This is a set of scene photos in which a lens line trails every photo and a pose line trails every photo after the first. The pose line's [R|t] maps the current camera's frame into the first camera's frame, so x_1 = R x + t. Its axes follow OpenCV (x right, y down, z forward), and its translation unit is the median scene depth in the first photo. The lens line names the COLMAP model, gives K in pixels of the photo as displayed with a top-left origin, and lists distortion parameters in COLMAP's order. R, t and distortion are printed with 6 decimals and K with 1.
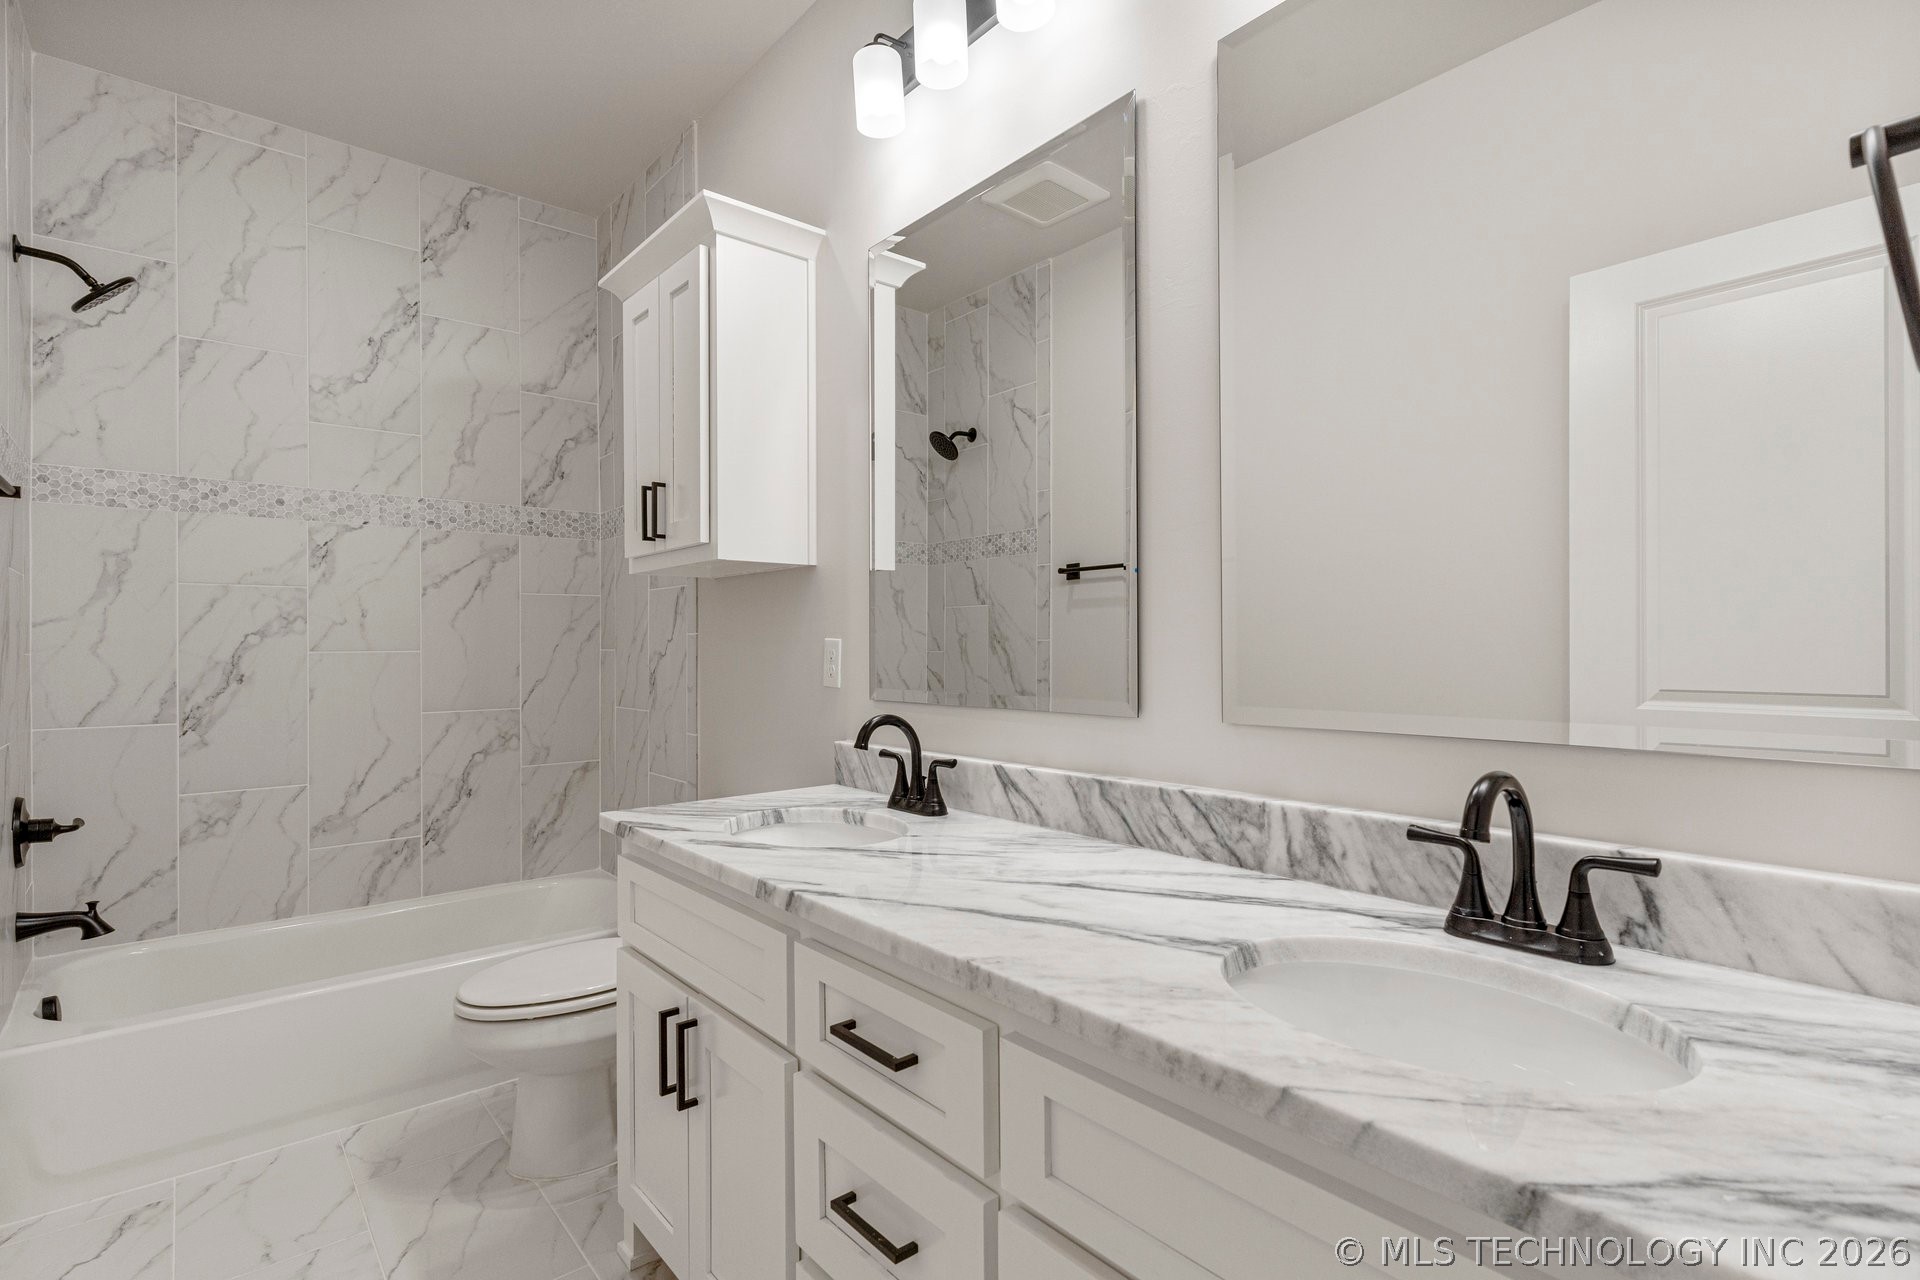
lens RADIAL K [[920.2, 0, 969.3], [0, 920.2, 649.7], [0, 0, 1]] dist [0.004806, -0.000507]
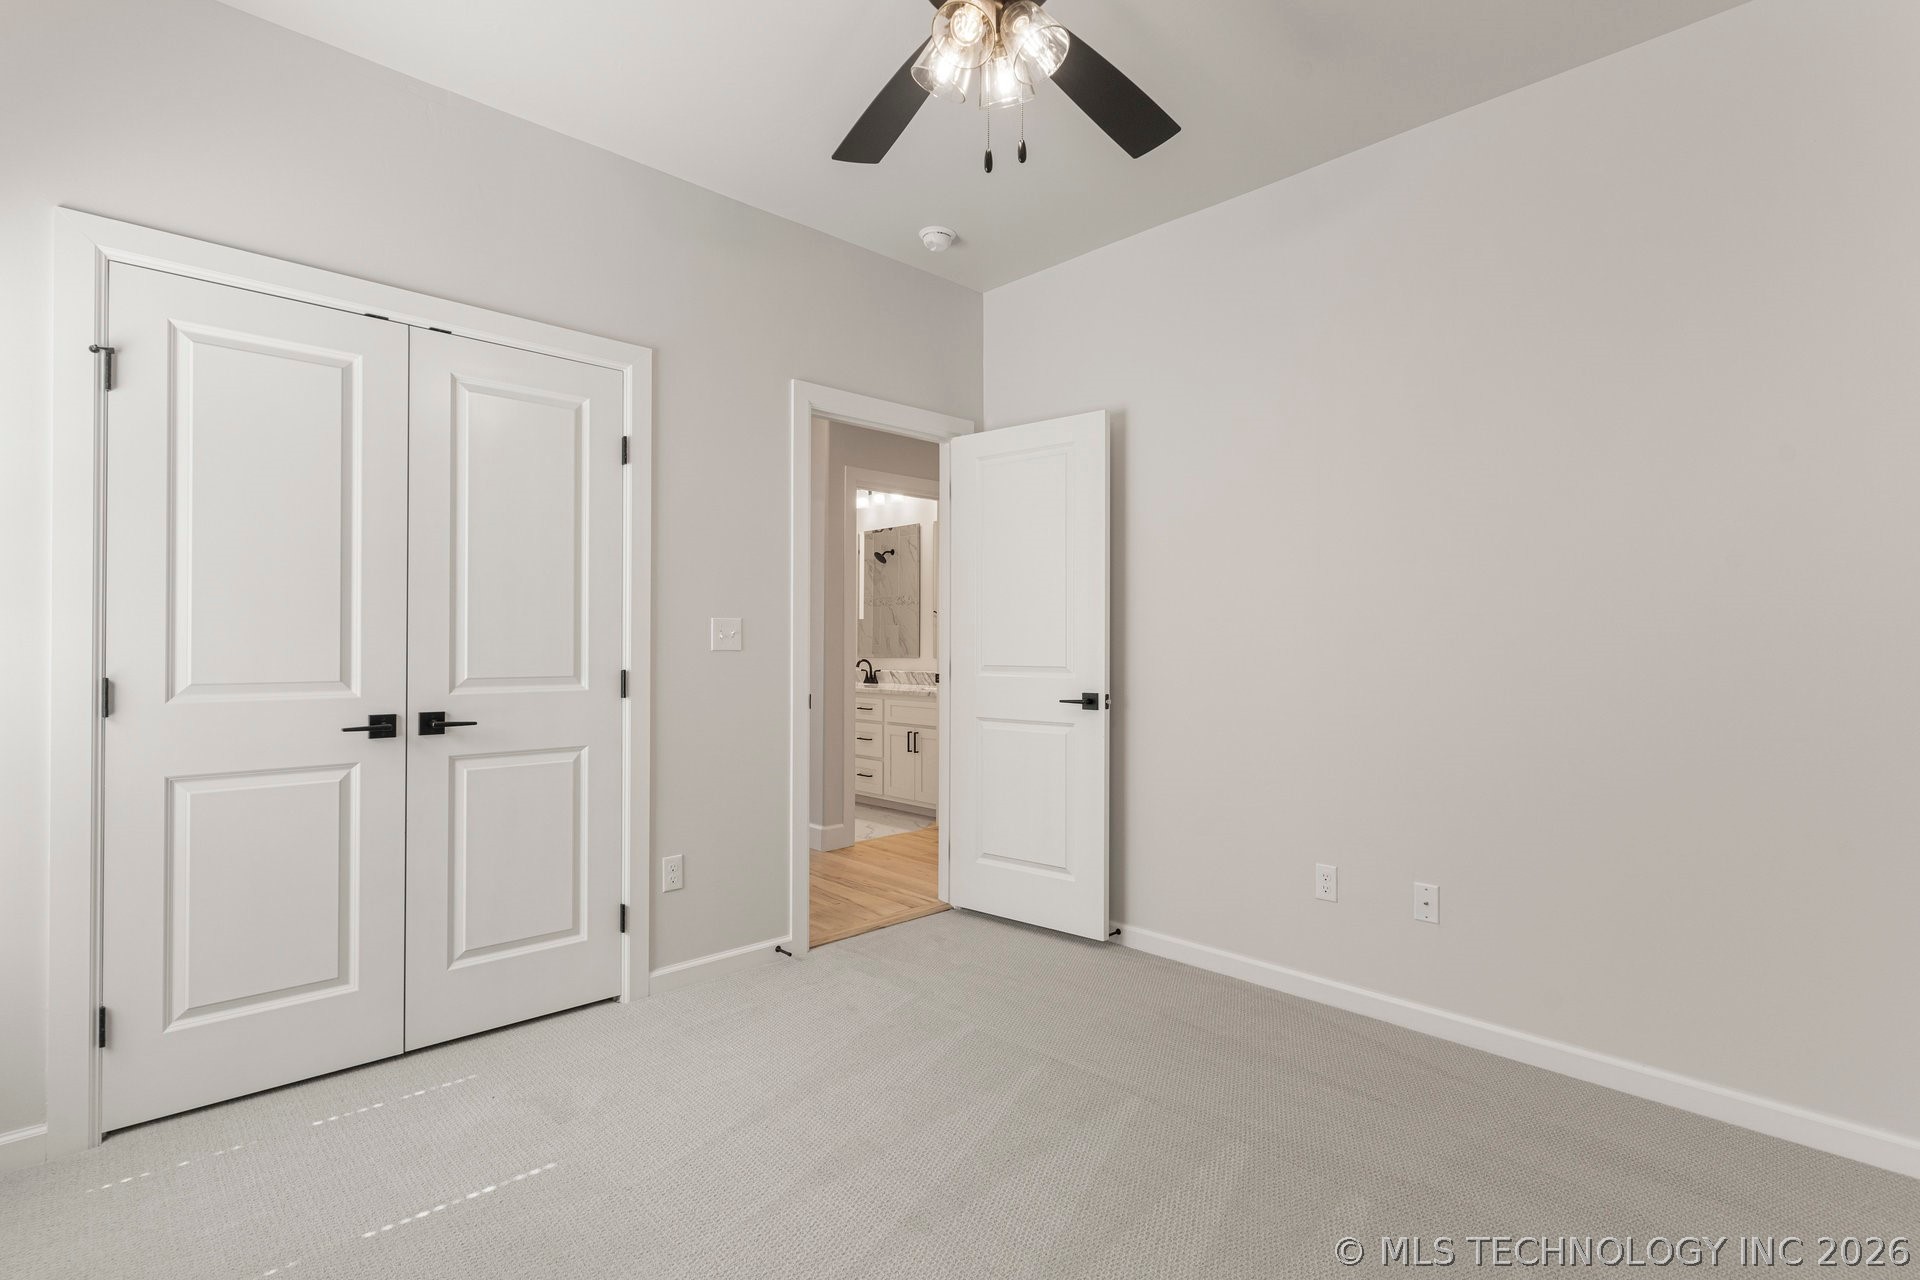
lens RADIAL K [[920.2, 0, 973.4], [0, 920.2, 639.5], [0, 0, 1]] dist [0.004806, -0.000507]
pose [[0.997778, 0.004615, 0.066470, 0.113568], [-0.004092, 0.999960, -0.008007, 0.013050], [-0.066505, 0.007717, 0.997756, -2.838987]]
